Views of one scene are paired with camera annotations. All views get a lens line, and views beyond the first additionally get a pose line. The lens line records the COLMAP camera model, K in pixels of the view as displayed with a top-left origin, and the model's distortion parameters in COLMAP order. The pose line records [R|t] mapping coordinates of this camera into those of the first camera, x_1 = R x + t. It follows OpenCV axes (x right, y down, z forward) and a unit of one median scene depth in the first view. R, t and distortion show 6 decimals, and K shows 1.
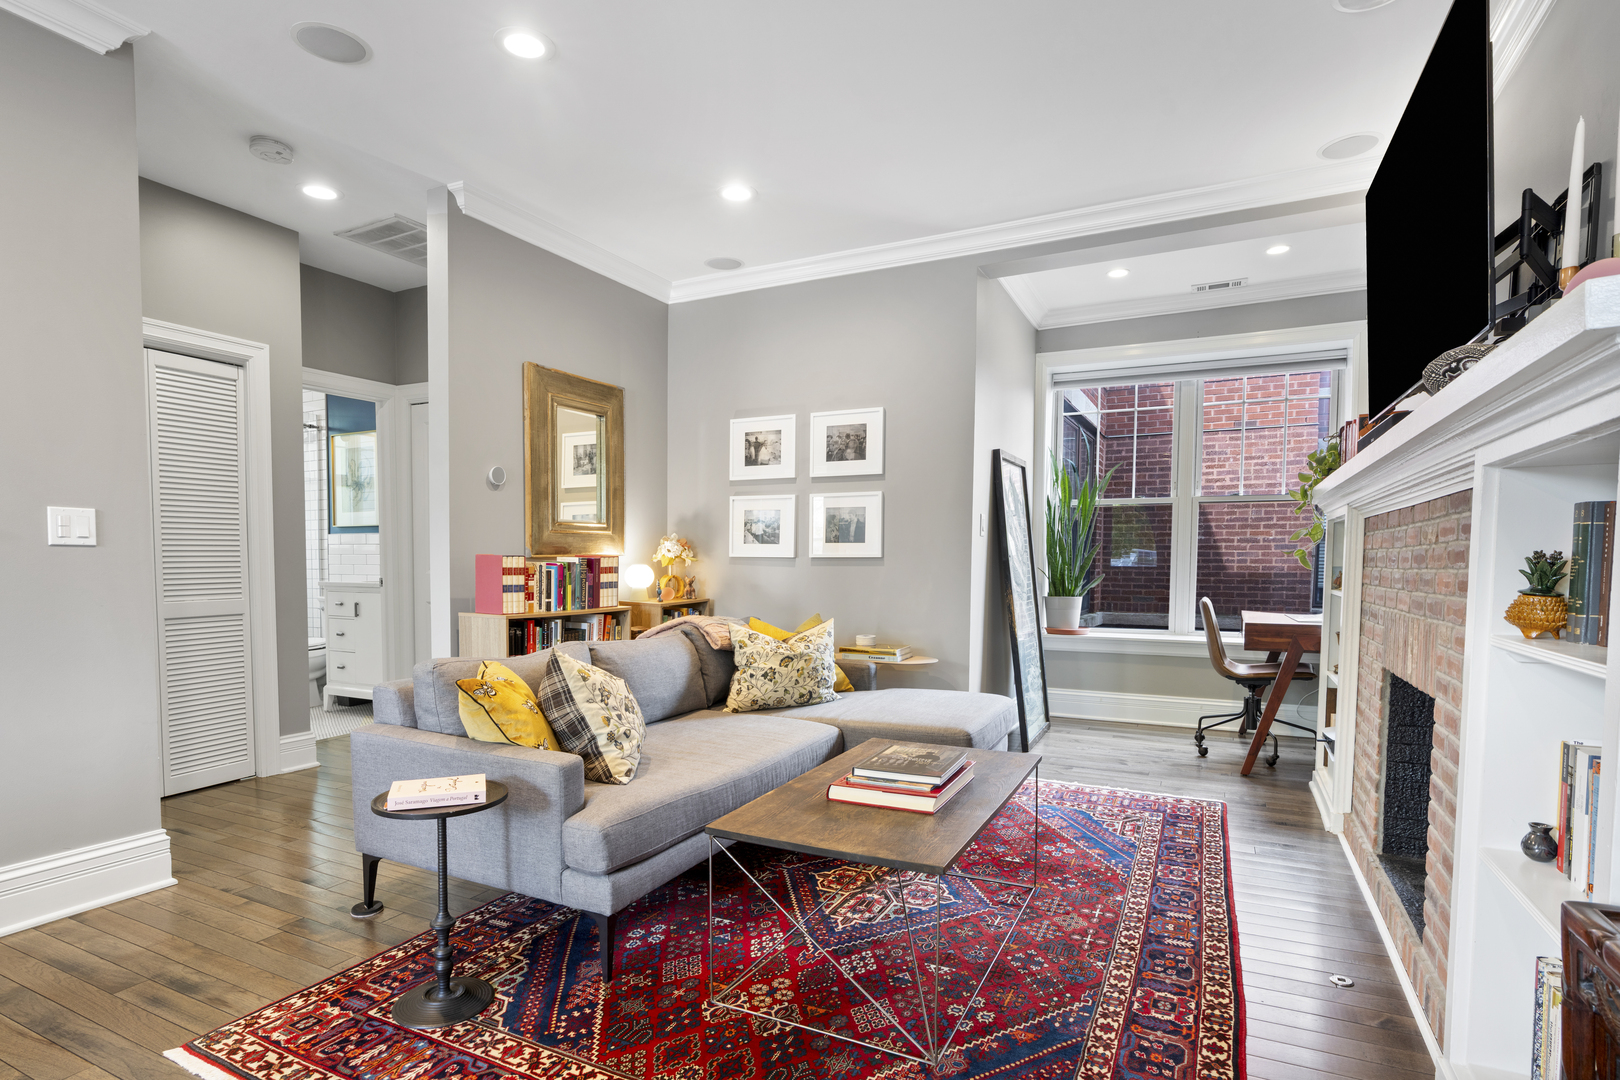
lens RADIAL K [[825.9, 0, 809.3], [0, 825.9, 591.9], [0, 0, 1]] dist [-0.001988, 0.000172]
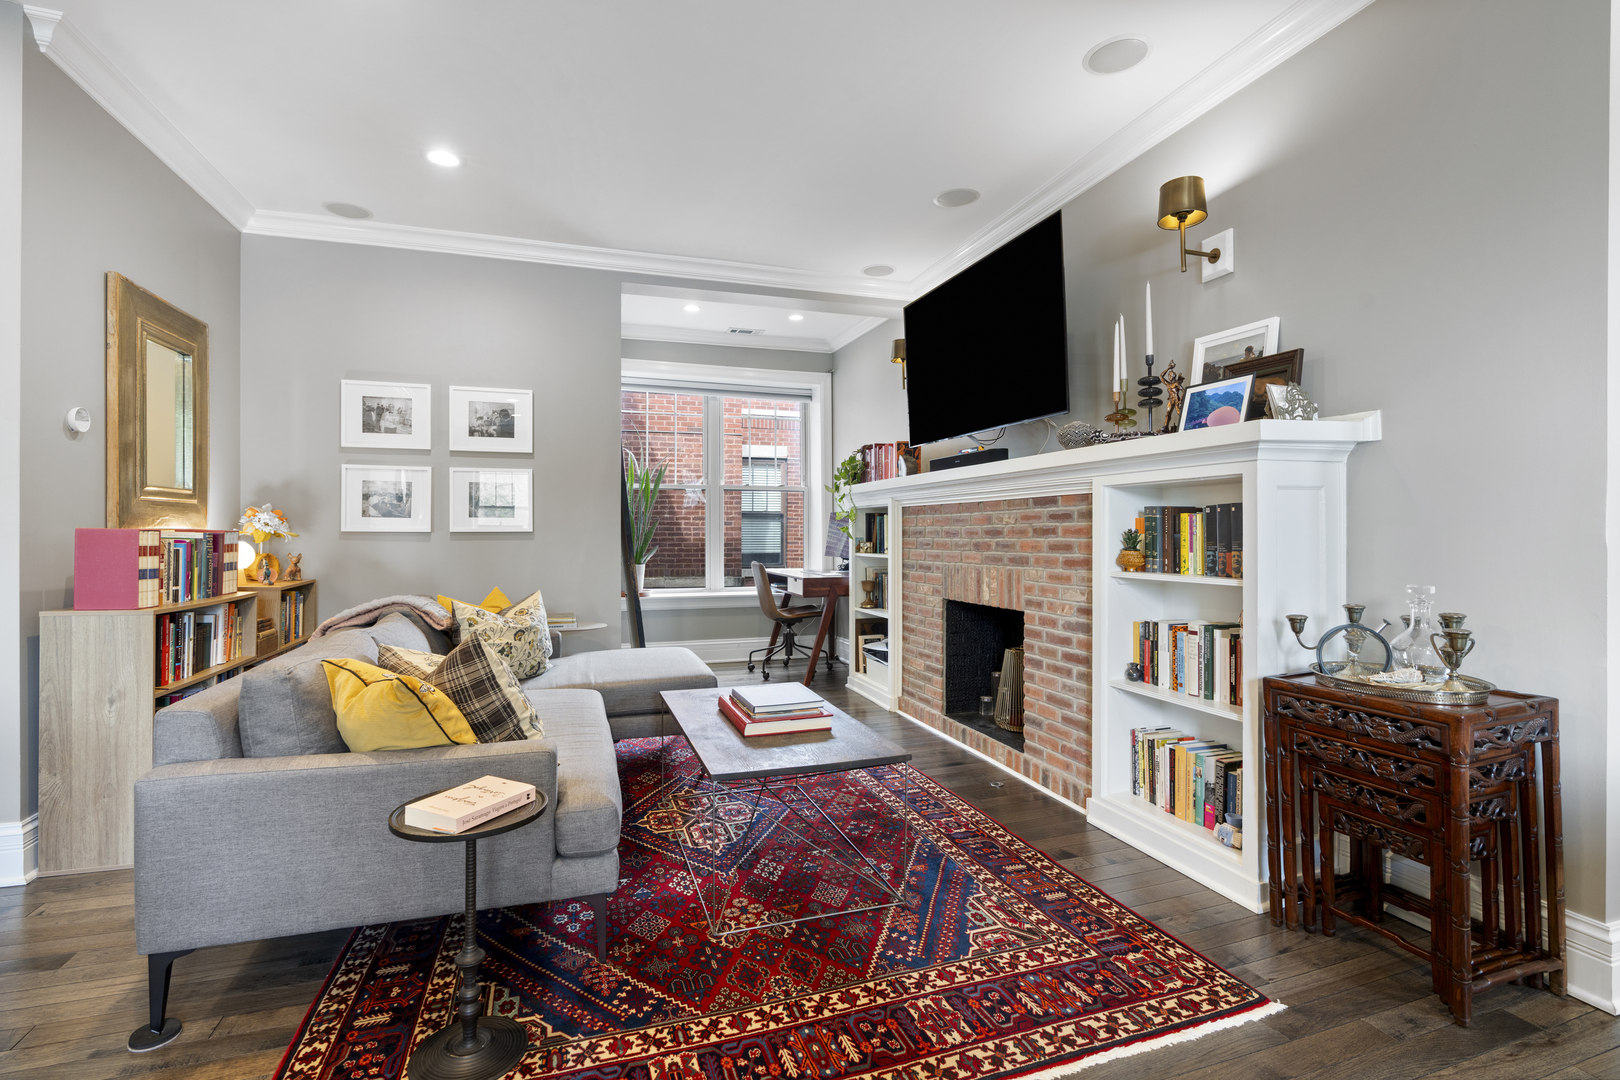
lens RADIAL K [[744.6, 0, 805.0], [0, 744.6, 523.6], [0, 0, 1]] dist [-0.001973, 0.000277]
pose [[0.714752, 0.006943, 0.699344, -0.381831], [0.029386, 0.998770, -0.039949, -0.004906], [-0.698761, 0.049104, 0.713668, 0.093382]]
